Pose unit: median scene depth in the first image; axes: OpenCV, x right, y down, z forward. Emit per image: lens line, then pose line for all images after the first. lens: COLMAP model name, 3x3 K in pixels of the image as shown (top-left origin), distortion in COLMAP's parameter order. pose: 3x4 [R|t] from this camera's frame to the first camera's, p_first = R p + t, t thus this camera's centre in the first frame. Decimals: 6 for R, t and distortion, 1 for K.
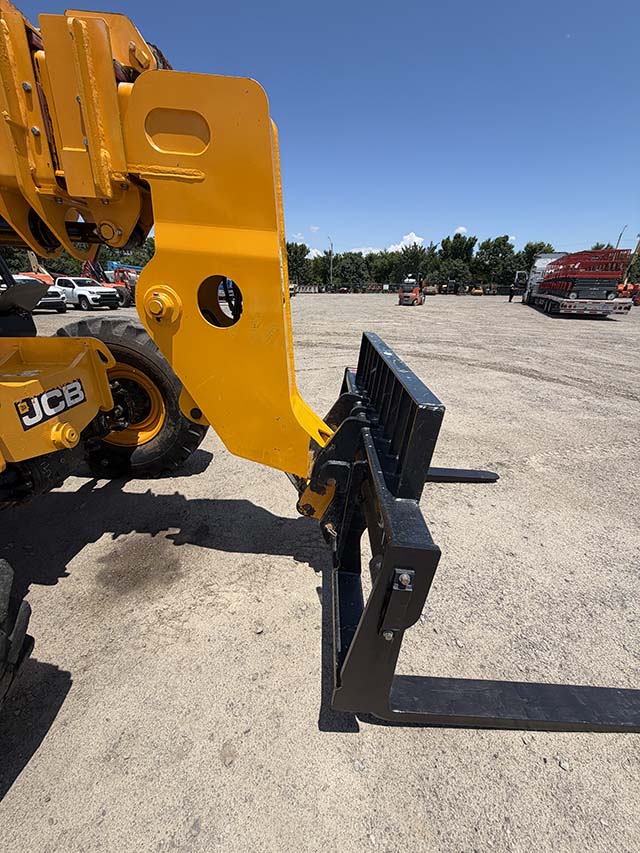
lens RADIAL K [[340.5, 0, 320.4], [0, 340.5, 423.3], [0, 0, 1]] dist [0.000141, 0.000040]
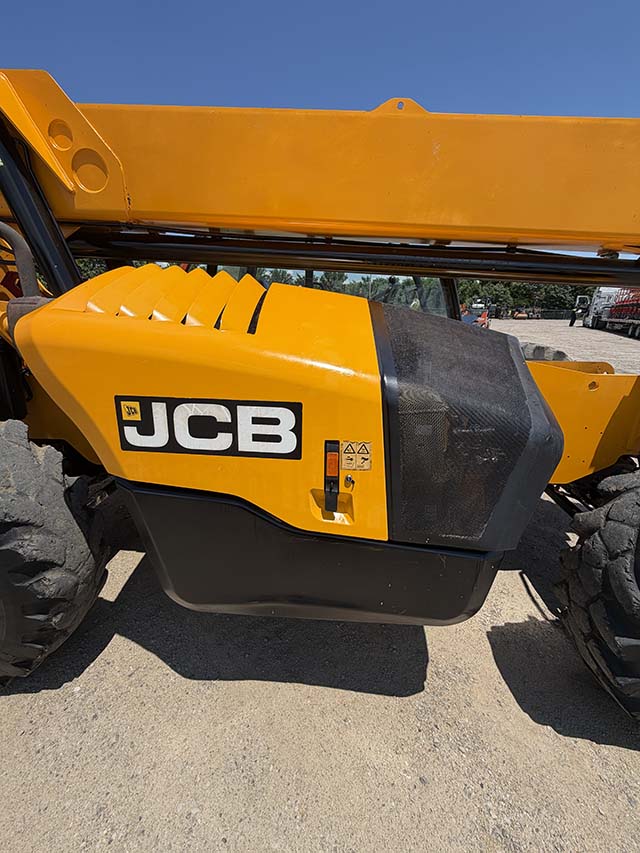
lens RADIAL K [[340.5, 0, 320.4], [0, 340.5, 423.3], [0, 0, 1]] dist [0.000141, 0.000040]
pose [[0.997562, 0.019773, -0.066930, -0.138735], [-0.023944, 0.997783, -0.062095, 0.005177], [0.065554, 0.063547, 0.995824, -0.019940]]
